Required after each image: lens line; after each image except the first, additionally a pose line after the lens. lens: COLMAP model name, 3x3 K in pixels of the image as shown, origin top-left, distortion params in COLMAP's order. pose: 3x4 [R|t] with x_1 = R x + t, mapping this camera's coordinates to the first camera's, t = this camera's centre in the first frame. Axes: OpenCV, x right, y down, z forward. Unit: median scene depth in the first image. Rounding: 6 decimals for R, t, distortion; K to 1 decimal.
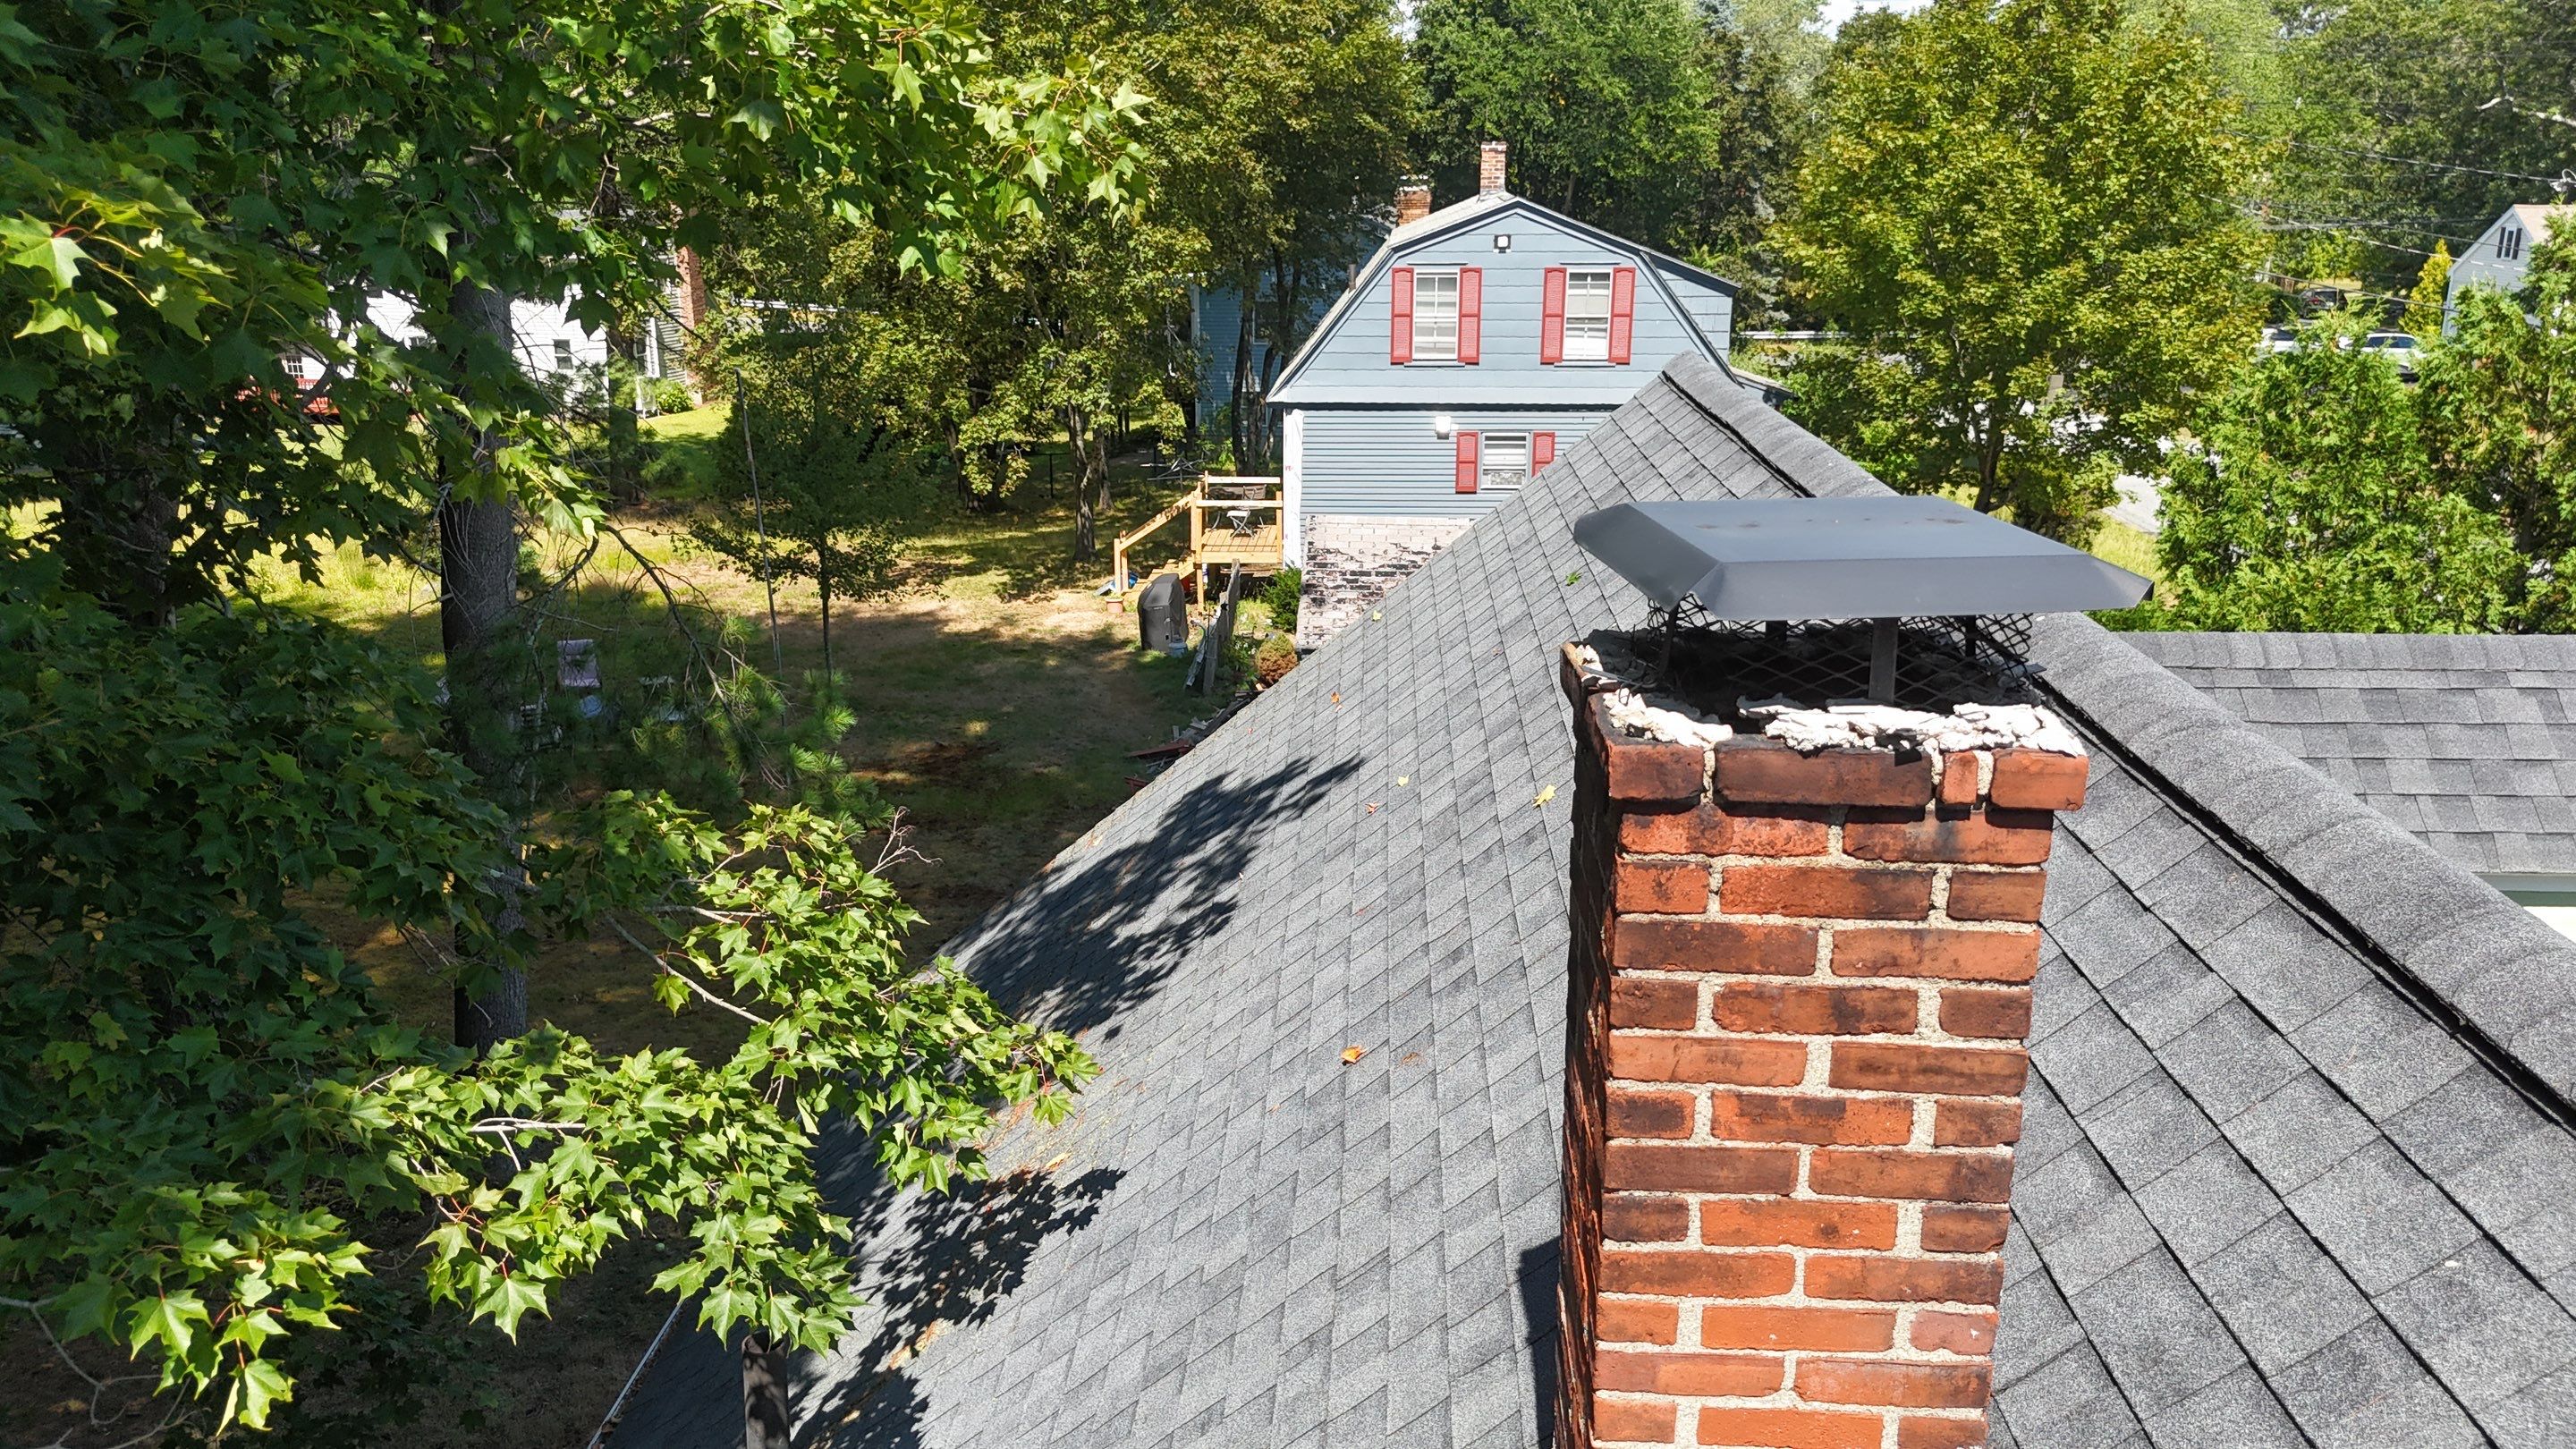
lens RADIAL K [[1906.8, 0, 1280.9], [0, 1906.8, 722.6], [0, 0, 1]] dist [0.007946, -0.006510]
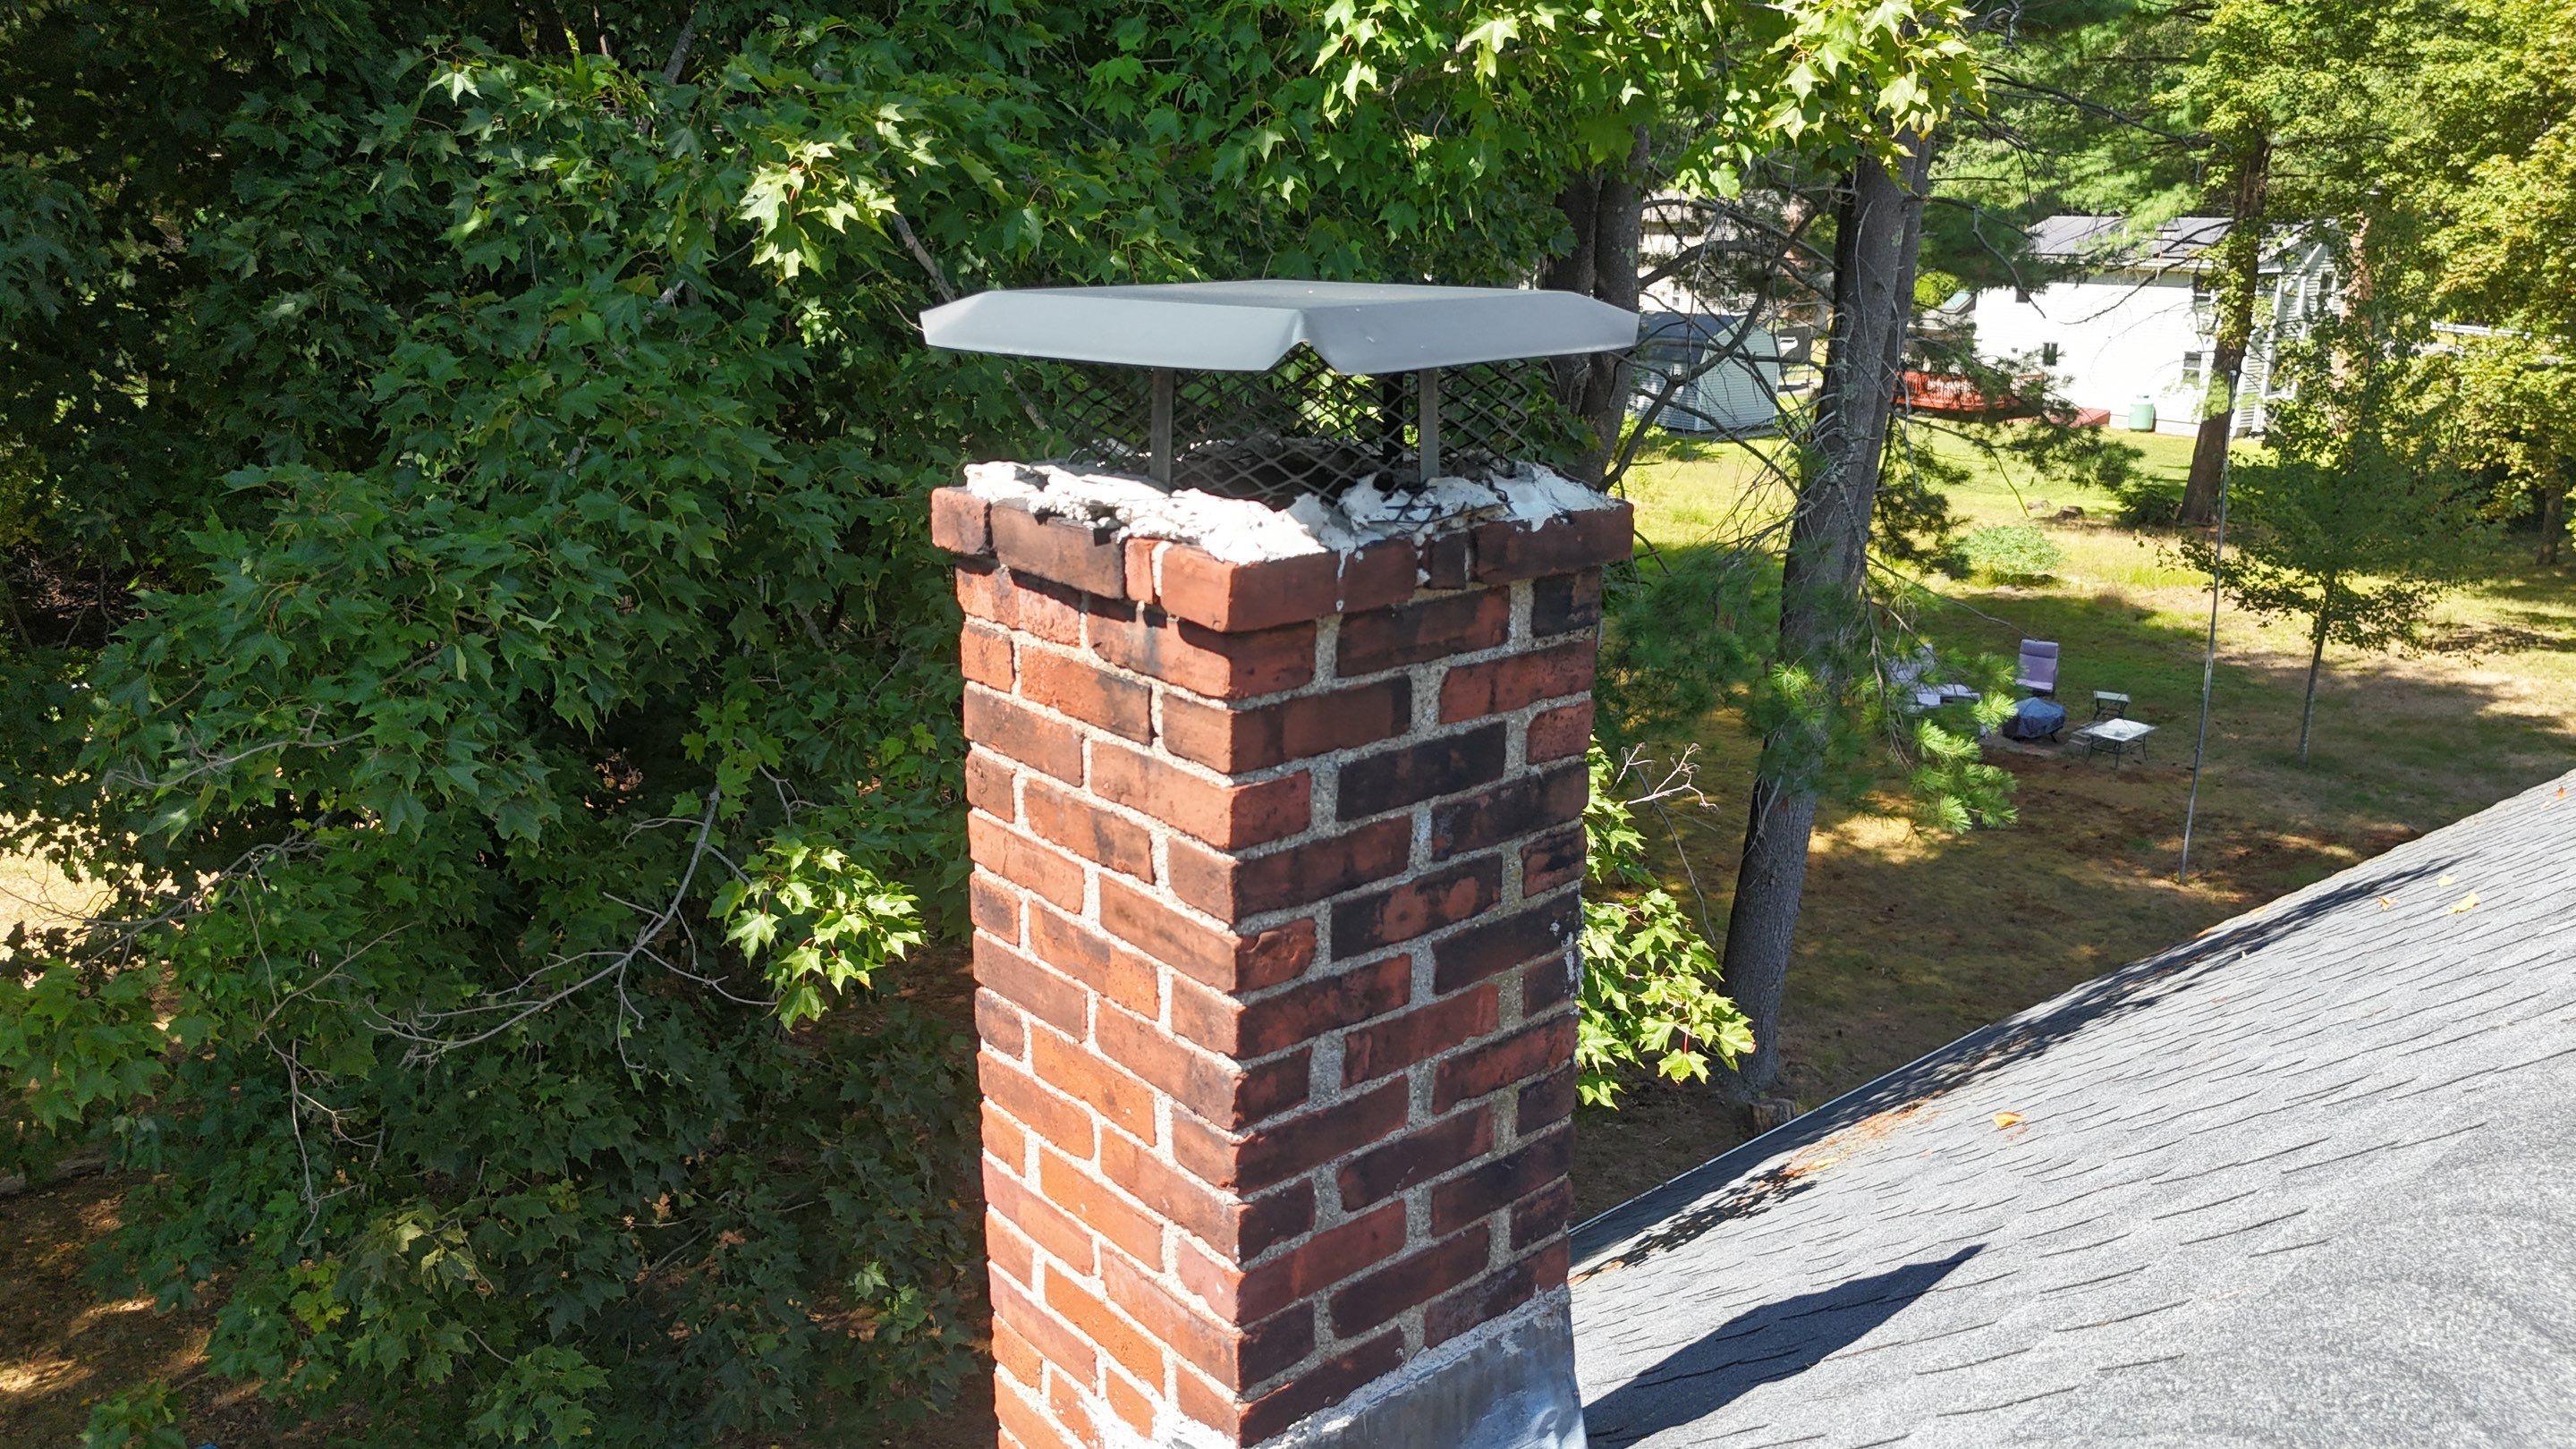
lens RADIAL K [[1906.8, 0, 1280.7], [0, 1906.8, 721.0], [0, 0, 1]] dist [0.007946, -0.006510]
pose [[0.683445, 0.196403, -0.703085, 0.941640], [-0.201731, 0.976436, 0.076667, 0.016525], [0.701575, 0.089437, 0.706961, 0.439013]]
